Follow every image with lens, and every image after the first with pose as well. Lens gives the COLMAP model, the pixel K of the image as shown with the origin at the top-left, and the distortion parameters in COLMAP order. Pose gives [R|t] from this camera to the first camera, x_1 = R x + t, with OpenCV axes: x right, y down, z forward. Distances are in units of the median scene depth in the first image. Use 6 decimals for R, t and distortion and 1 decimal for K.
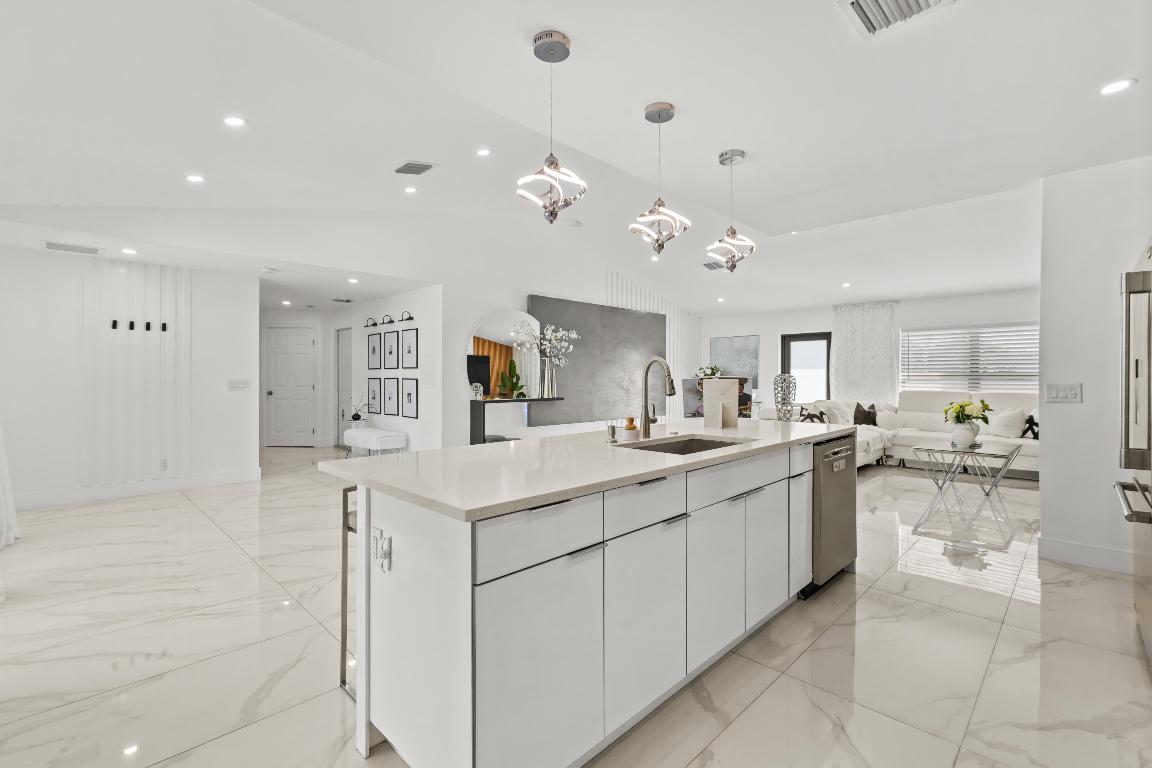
lens RADIAL K [[533.2, 0, 573.8], [0, 533.2, 378.8], [0, 0, 1]] dist [-0.003703, 0.000165]
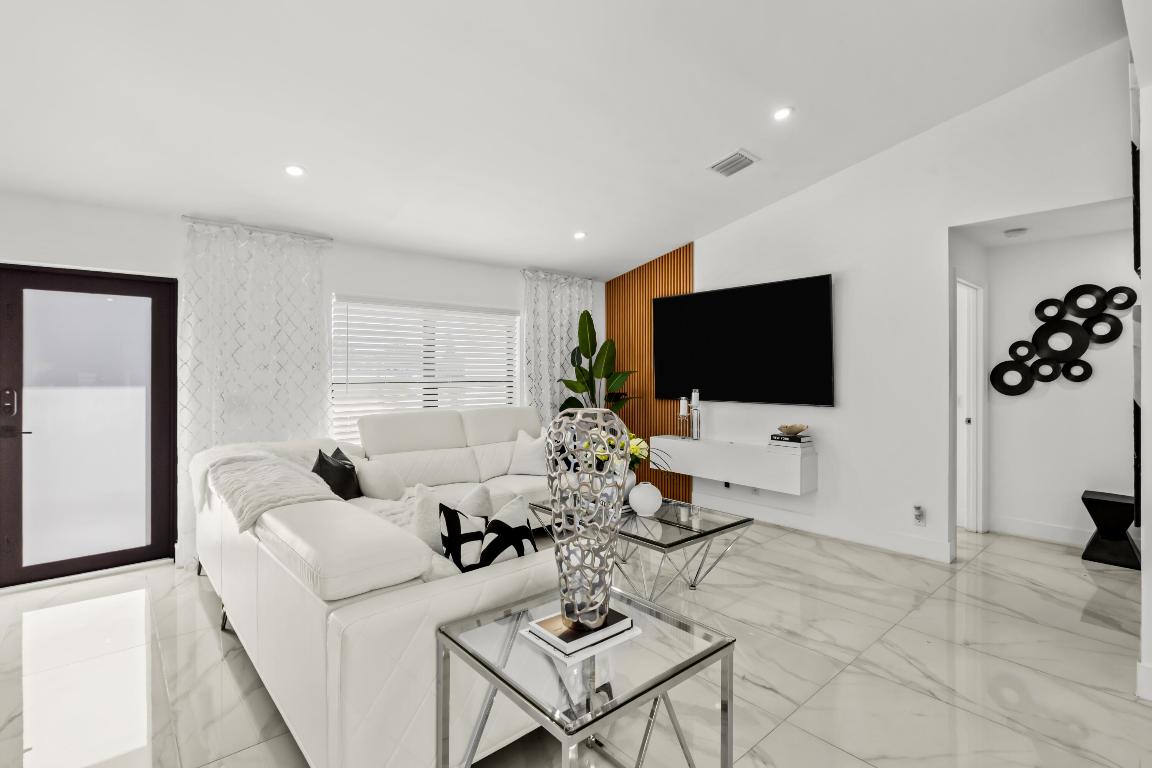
lens RADIAL K [[546.9, 0, 572.5], [0, 546.9, 363.8], [0, 0, 1]] dist [-0.005254, -0.000364]
pose [[0.090966, 0.008747, 0.995816, 0.094026], [0.000058, 0.999961, -0.008789, -0.019168], [-0.995854, 0.000857, 0.090962, 0.662124]]
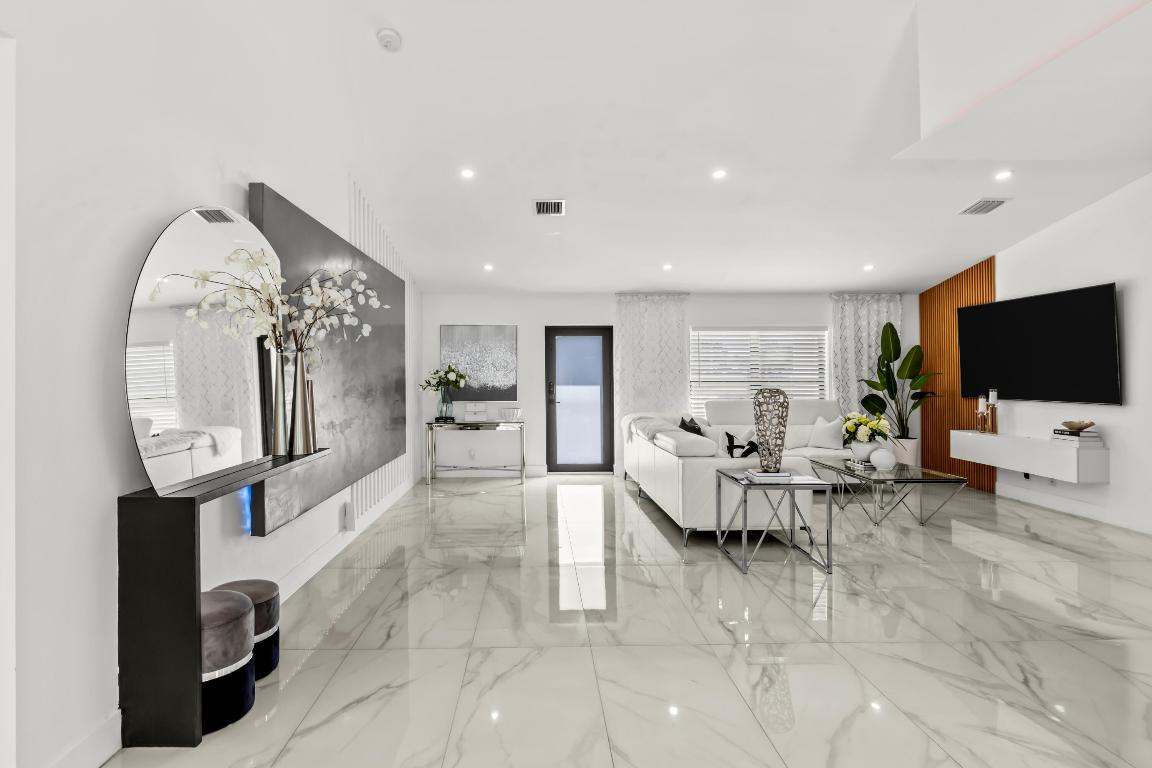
lens RADIAL K [[571.5, 0, 573.0], [0, 571.5, 367.7], [0, 0, 1]] dist [-0.000665, -0.000296]
pose [[0.670448, 0.001548, 0.741955, -0.179534], [0.006489, 0.999947, -0.007949, -0.020405], [-0.741928, 0.010144, 0.670403, 0.483874]]
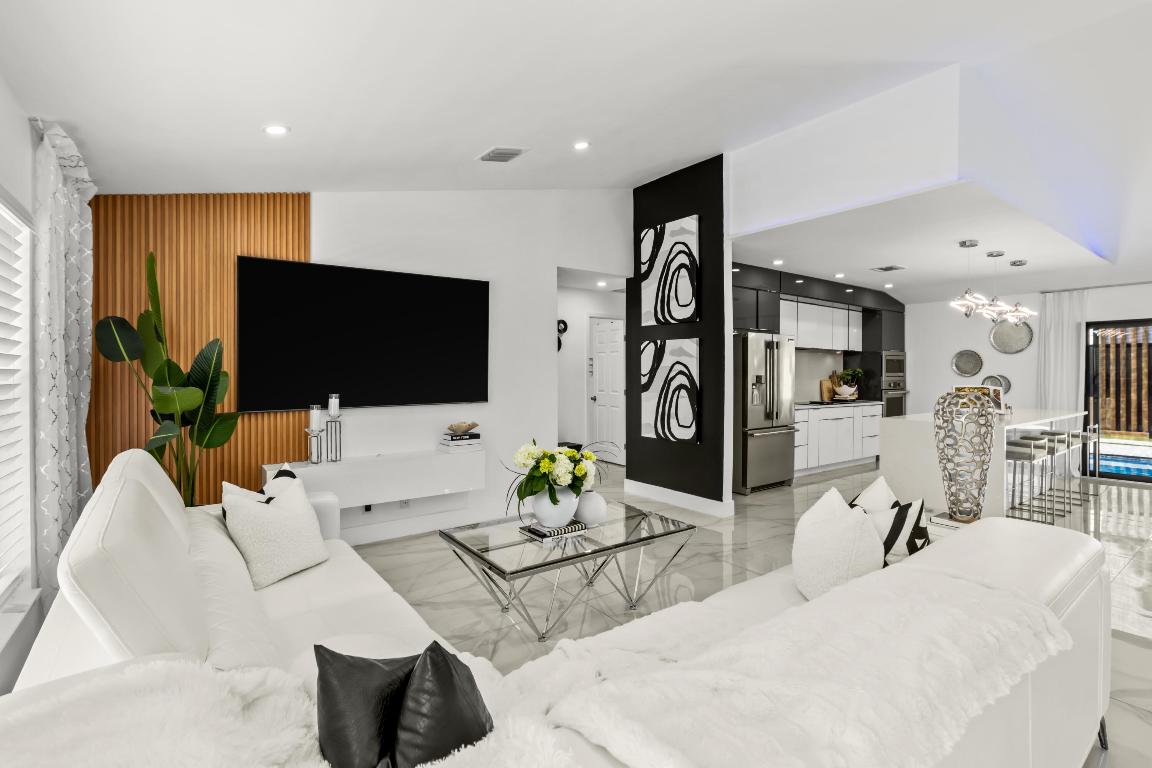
lens RADIAL K [[532.8, 0, 575.4], [0, 532.8, 371.3], [0, 0, 1]] dist [-0.001937, -0.000271]
pose [[-0.984882, 0.000892, 0.173222, 0.454314], [0.000884, 1.000000, -0.000127, -0.014500], [-0.173222, 0.000028, -0.984883, 0.999965]]
